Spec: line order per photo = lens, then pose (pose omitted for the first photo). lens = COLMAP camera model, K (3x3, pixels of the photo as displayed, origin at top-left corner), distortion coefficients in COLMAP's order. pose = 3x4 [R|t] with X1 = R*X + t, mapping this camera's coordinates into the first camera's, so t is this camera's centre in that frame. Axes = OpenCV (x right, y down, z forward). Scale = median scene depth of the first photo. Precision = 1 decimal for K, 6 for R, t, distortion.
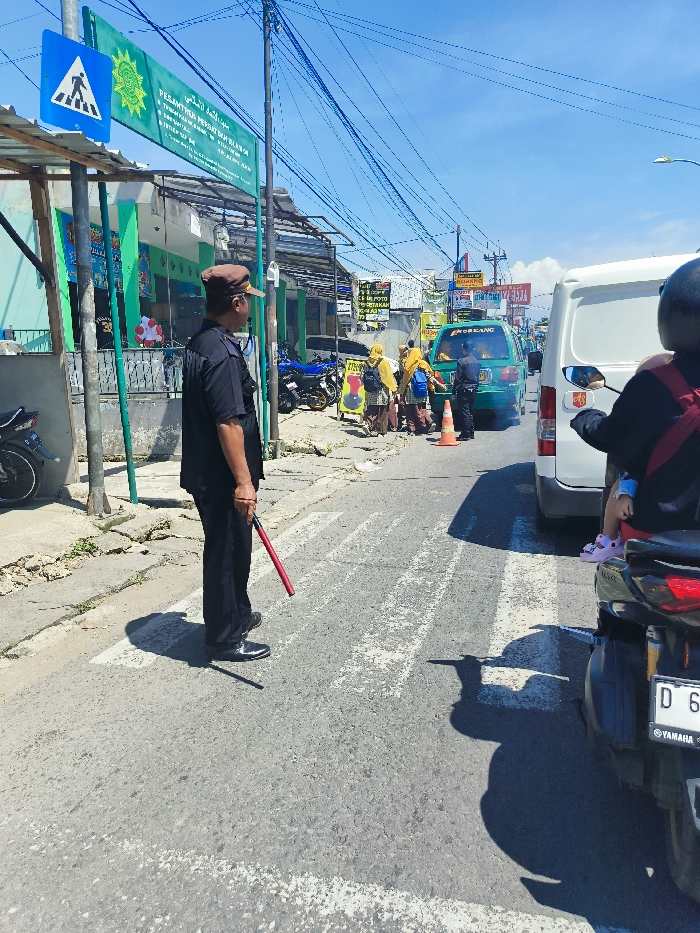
lens RADIAL K [[714.1, 0, 349.3], [0, 714.1, 468.2], [0, 0, 1]] dist [0.010052, 0.005846]
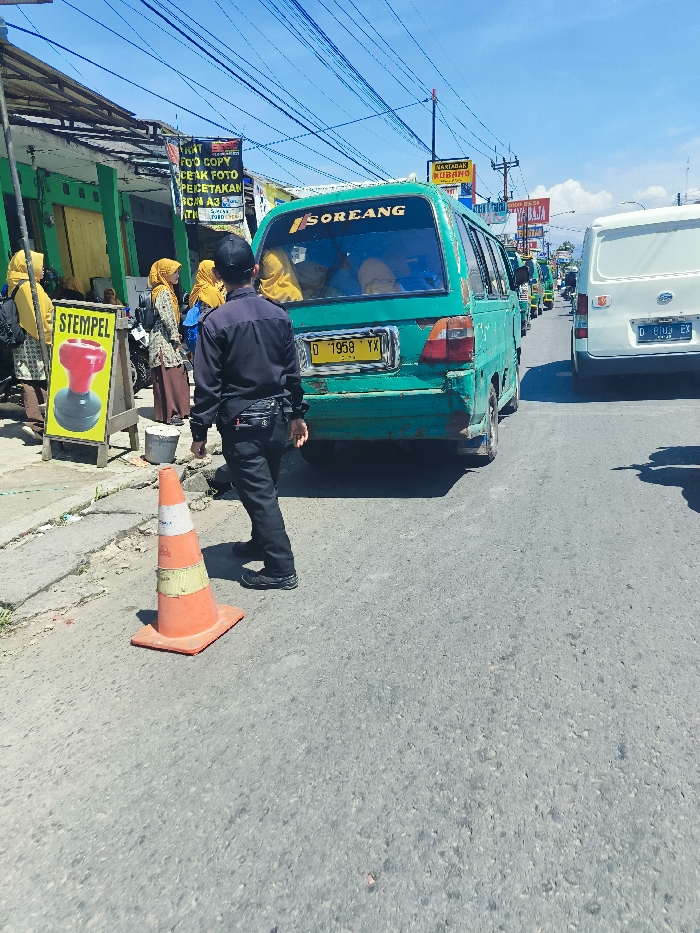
lens RADIAL K [[714.1, 0, 350.3], [0, 714.1, 464.0], [0, 0, 1]] dist [0.010052, 0.005846]
pose [[0.999377, -0.021944, -0.027629, 0.139516], [0.024166, 0.996269, 0.082847, -0.076935], [0.025708, -0.083463, 0.996179, 0.492125]]
